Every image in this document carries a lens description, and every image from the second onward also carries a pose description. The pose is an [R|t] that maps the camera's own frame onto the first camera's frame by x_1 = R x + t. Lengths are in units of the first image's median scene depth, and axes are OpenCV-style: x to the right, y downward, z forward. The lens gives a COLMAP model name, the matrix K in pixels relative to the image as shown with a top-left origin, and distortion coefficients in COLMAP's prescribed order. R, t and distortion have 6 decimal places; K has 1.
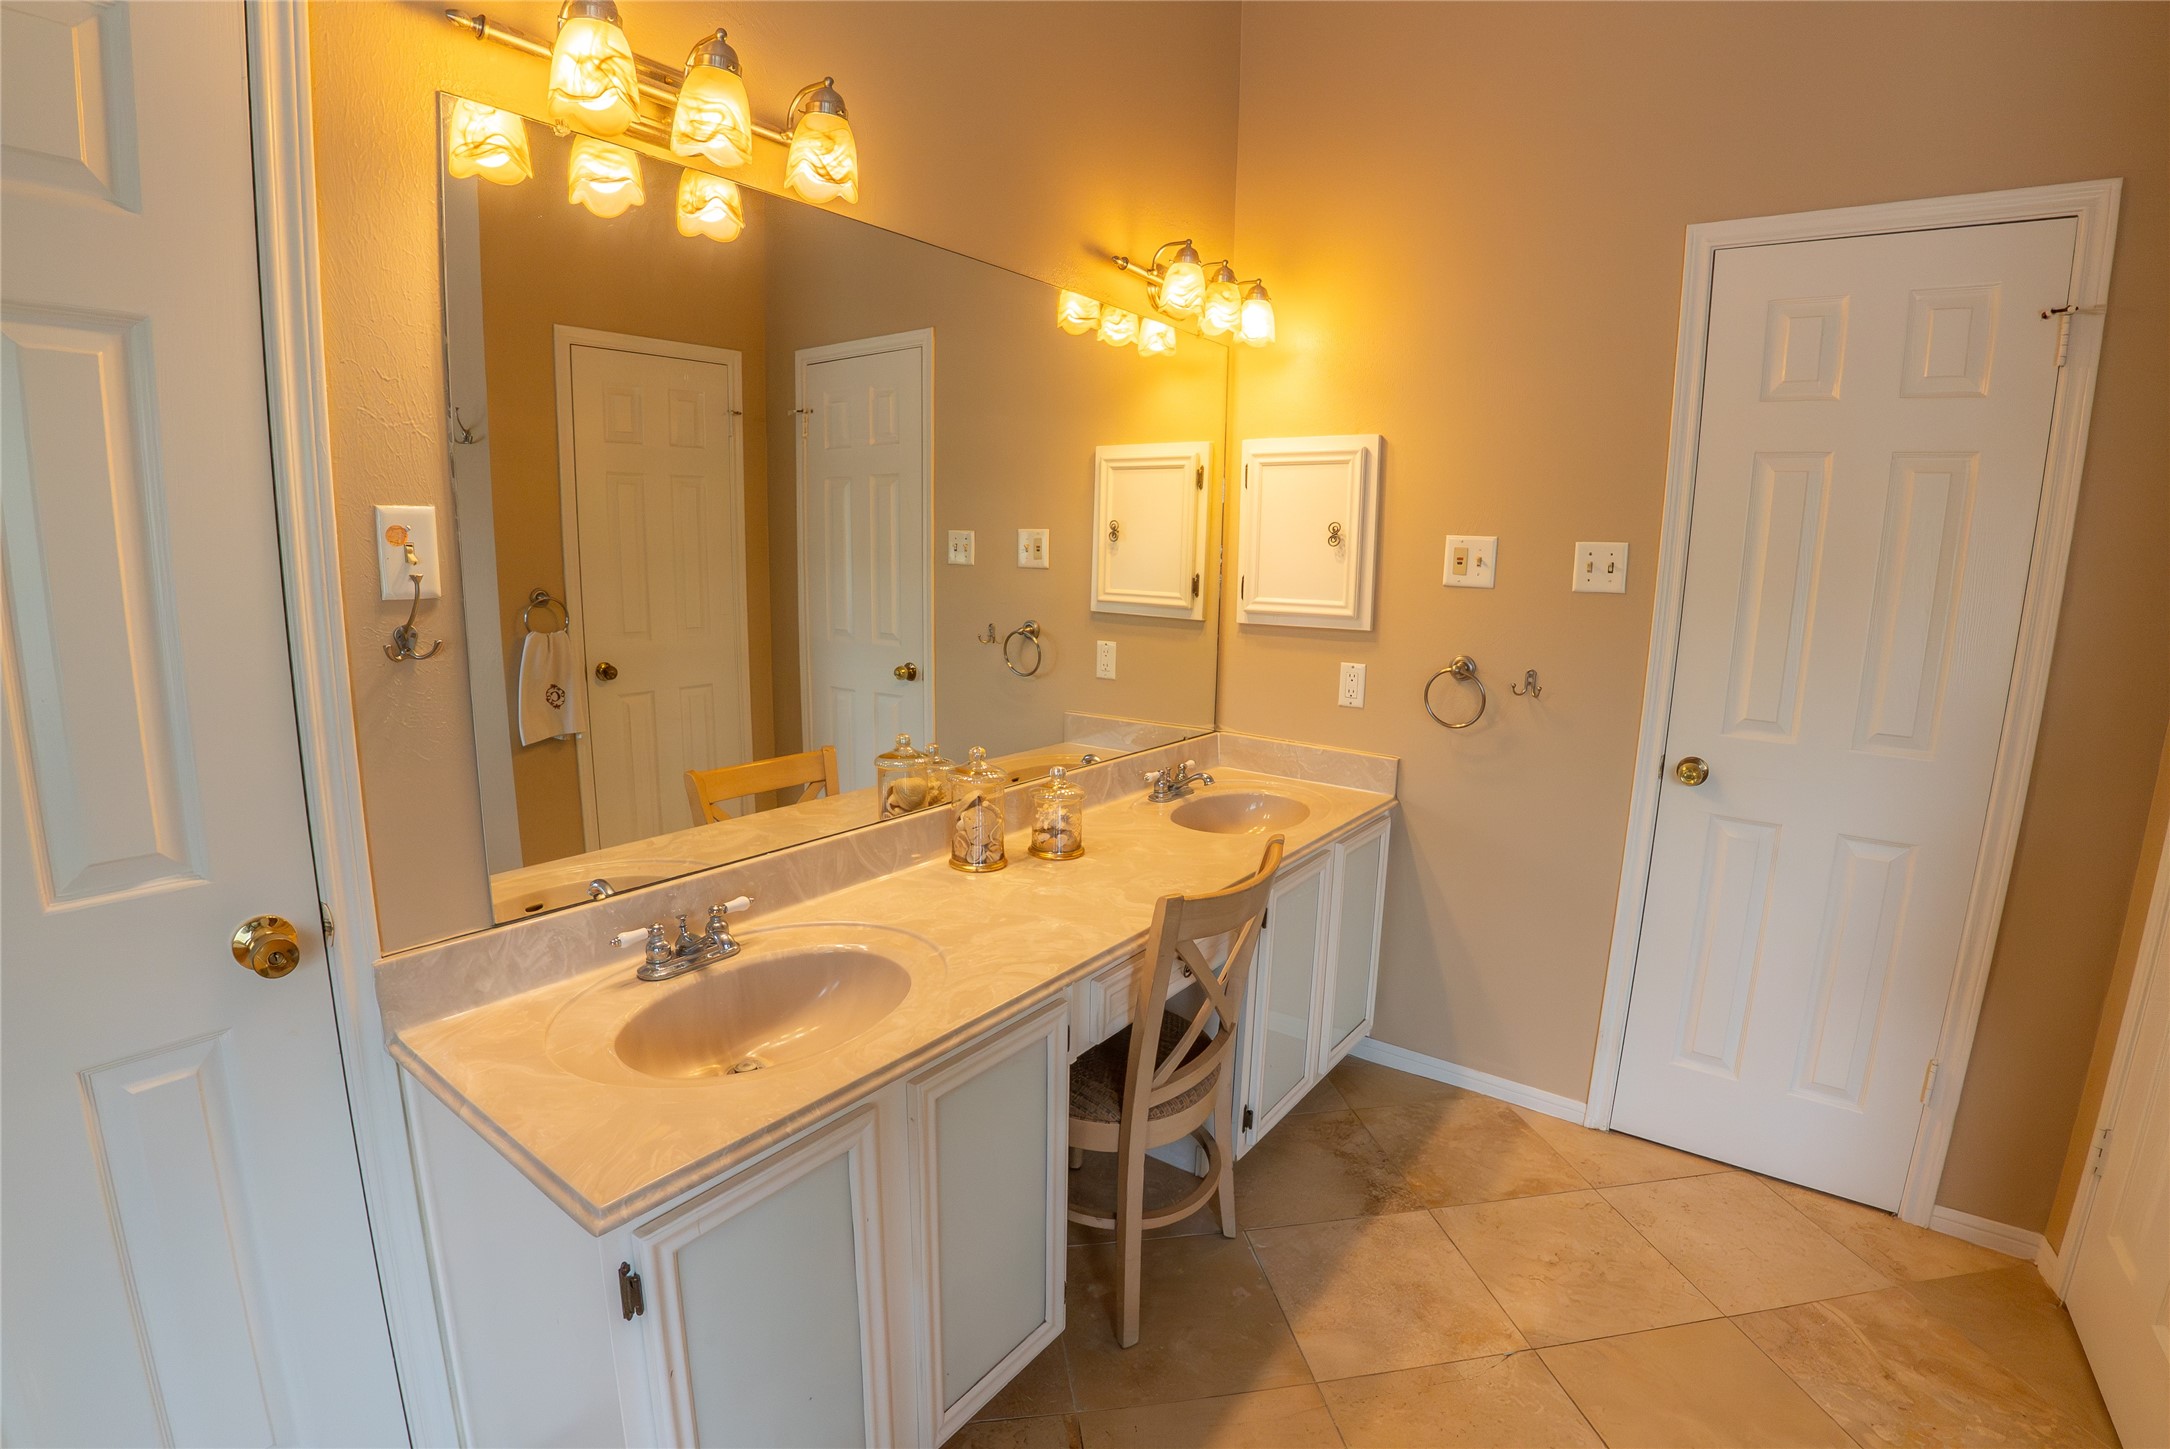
lens RADIAL K [[1010.5, 0, 1085.0], [0, 1010.5, 724.5], [0, 0, 1]] dist [-0.108473, 0.024511]
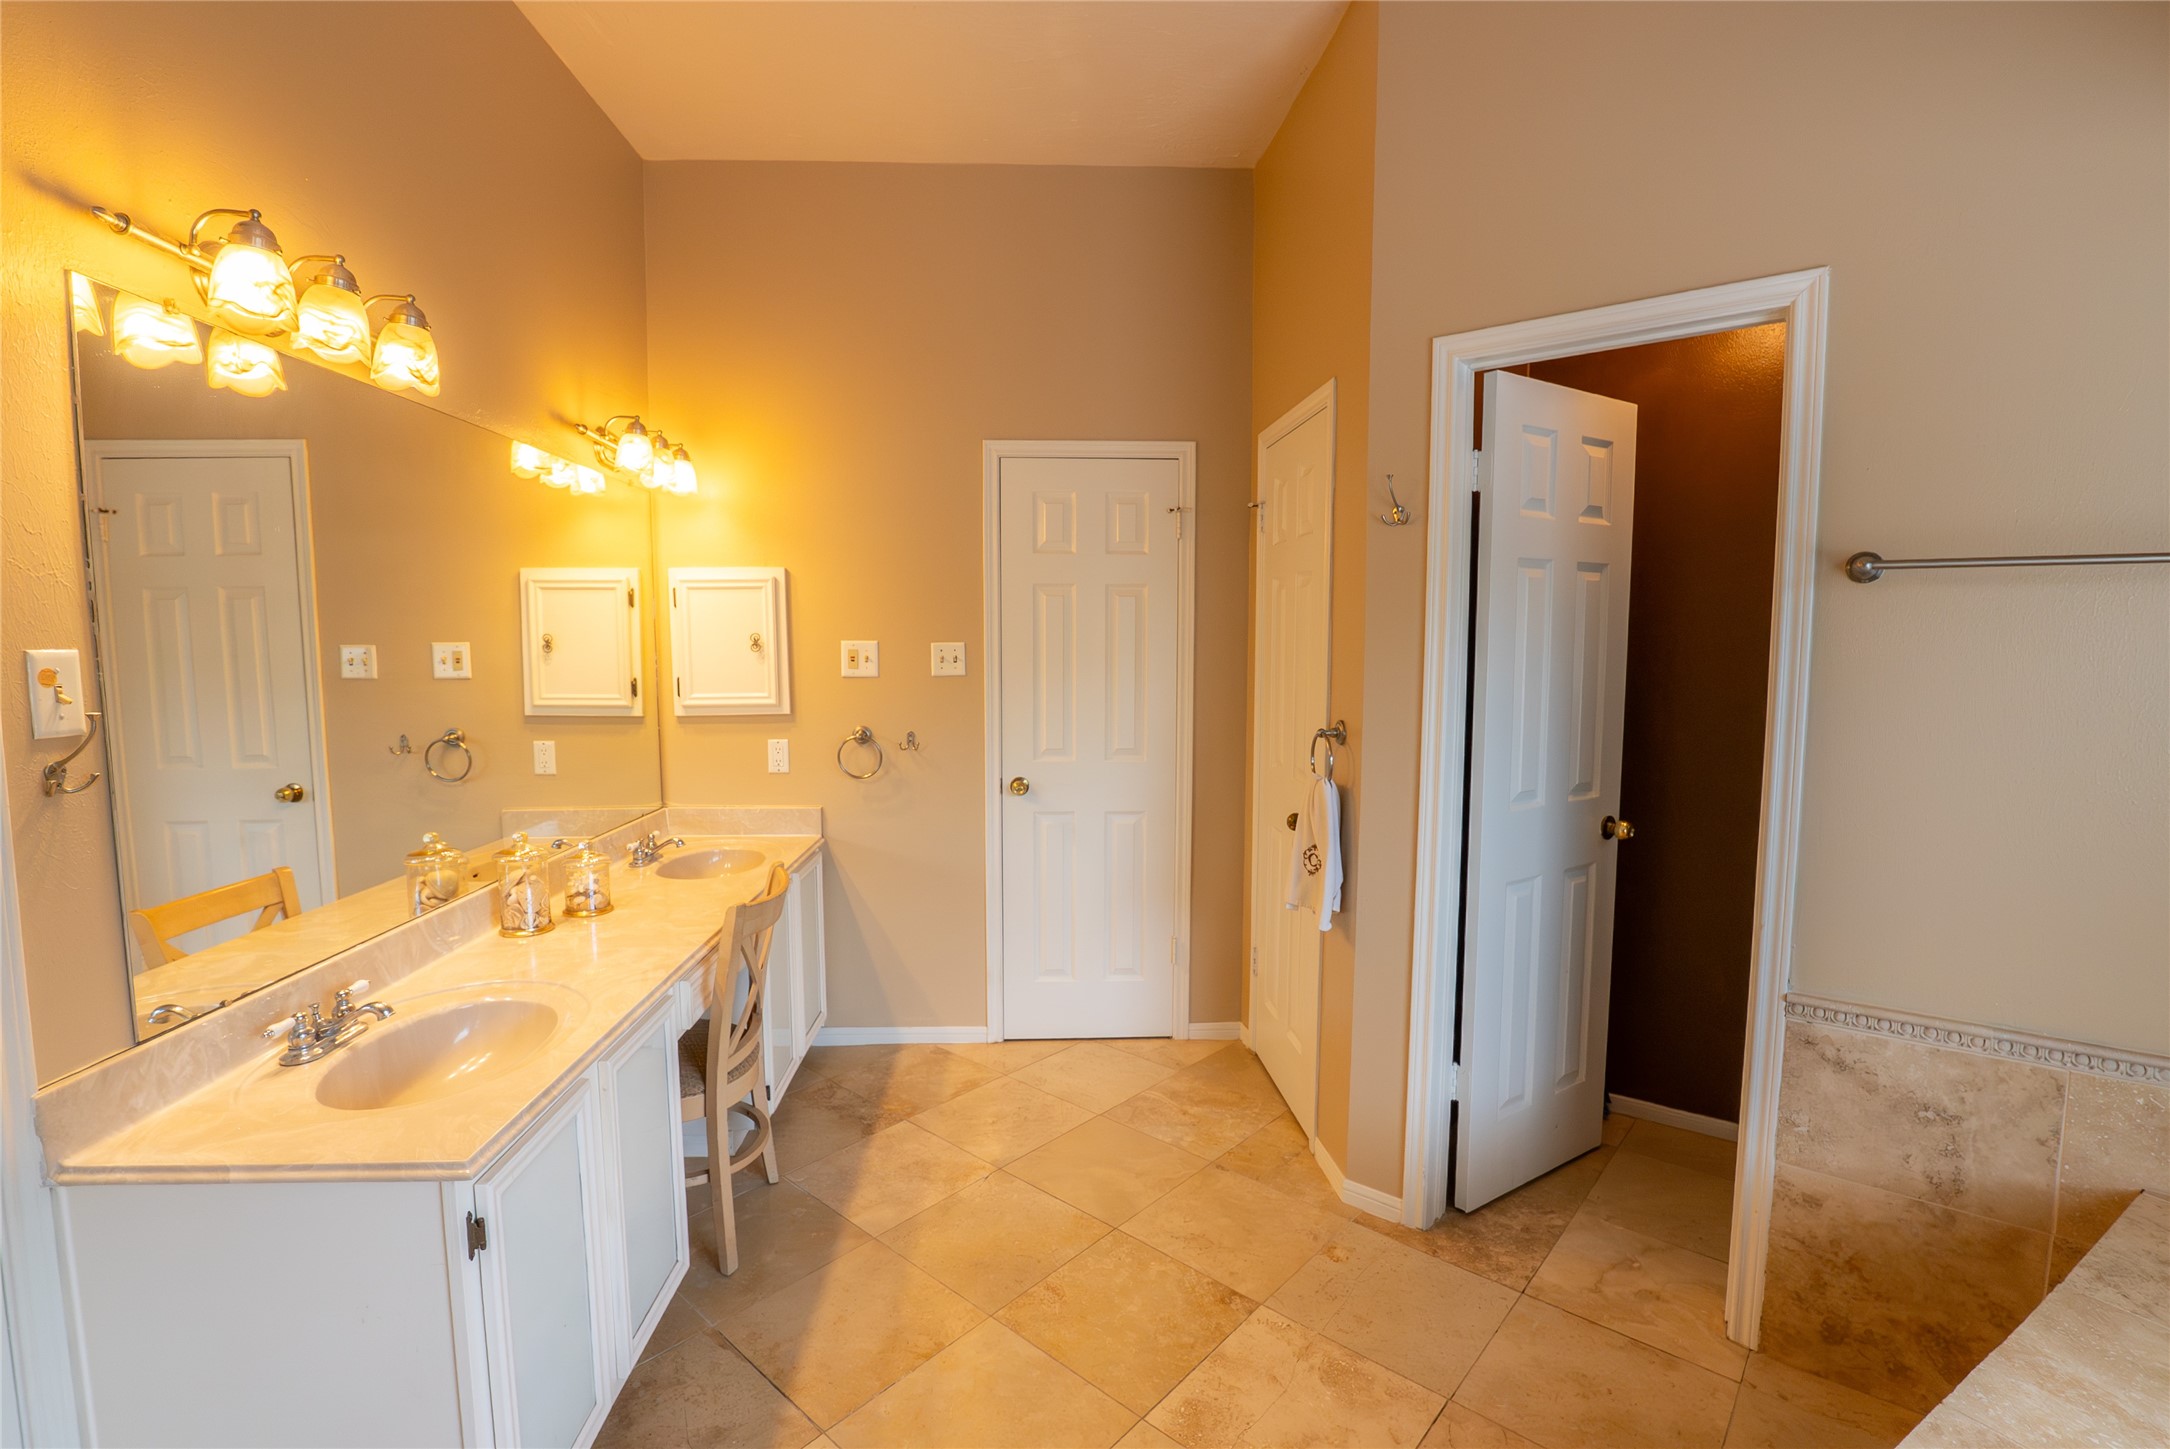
lens RADIAL K [[995.3, 0, 1085.0], [0, 995.3, 724.5], [0, 0, 1]] dist [-0.028002, 0.000412]
pose [[0.771524, -0.075980, 0.631647, -0.307051], [0.128632, 0.990967, -0.037915, 0.025503], [-0.623061, 0.110503, 0.774328, -0.325060]]
